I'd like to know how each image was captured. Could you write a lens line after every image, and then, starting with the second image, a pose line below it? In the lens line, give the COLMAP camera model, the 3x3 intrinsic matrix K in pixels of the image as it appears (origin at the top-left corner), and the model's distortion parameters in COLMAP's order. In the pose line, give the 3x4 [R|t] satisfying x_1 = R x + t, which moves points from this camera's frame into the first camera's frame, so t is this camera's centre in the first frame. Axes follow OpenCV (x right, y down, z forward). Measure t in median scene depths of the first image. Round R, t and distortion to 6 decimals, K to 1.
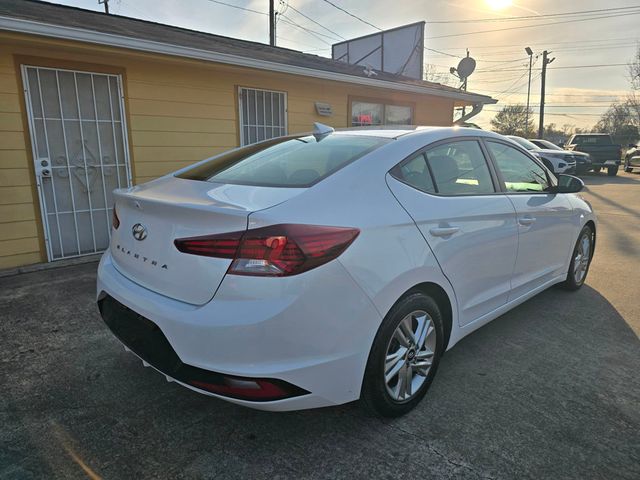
lens RADIAL K [[417.2, 0, 320.0], [0, 417.2, 240.0], [0, 0, 1]] dist [0.002702, 0.001612]
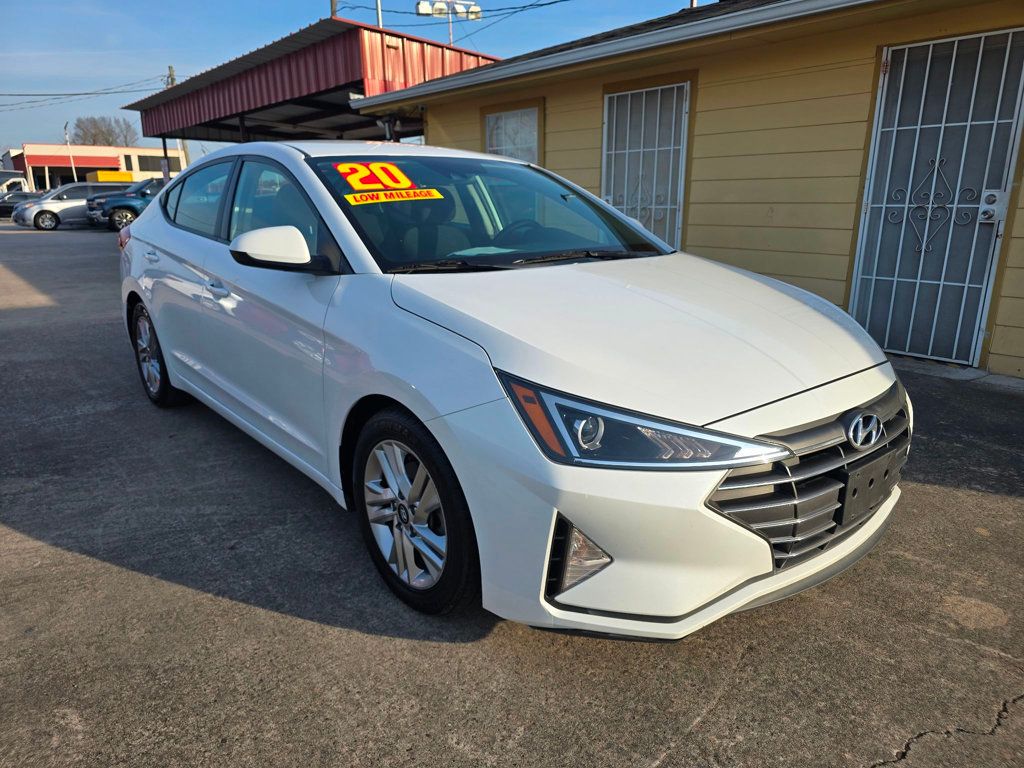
lens RADIAL K [[677.6, 0, 512.0], [0, 677.6, 384.0], [0, 0, 1]] dist [0.009935, 0.000828]
pose [[-0.036925, 0.266880, -0.963022, 1.252579], [-0.211505, 0.939761, 0.268543, -0.232429], [0.976679, 0.213600, 0.021746, 1.203792]]
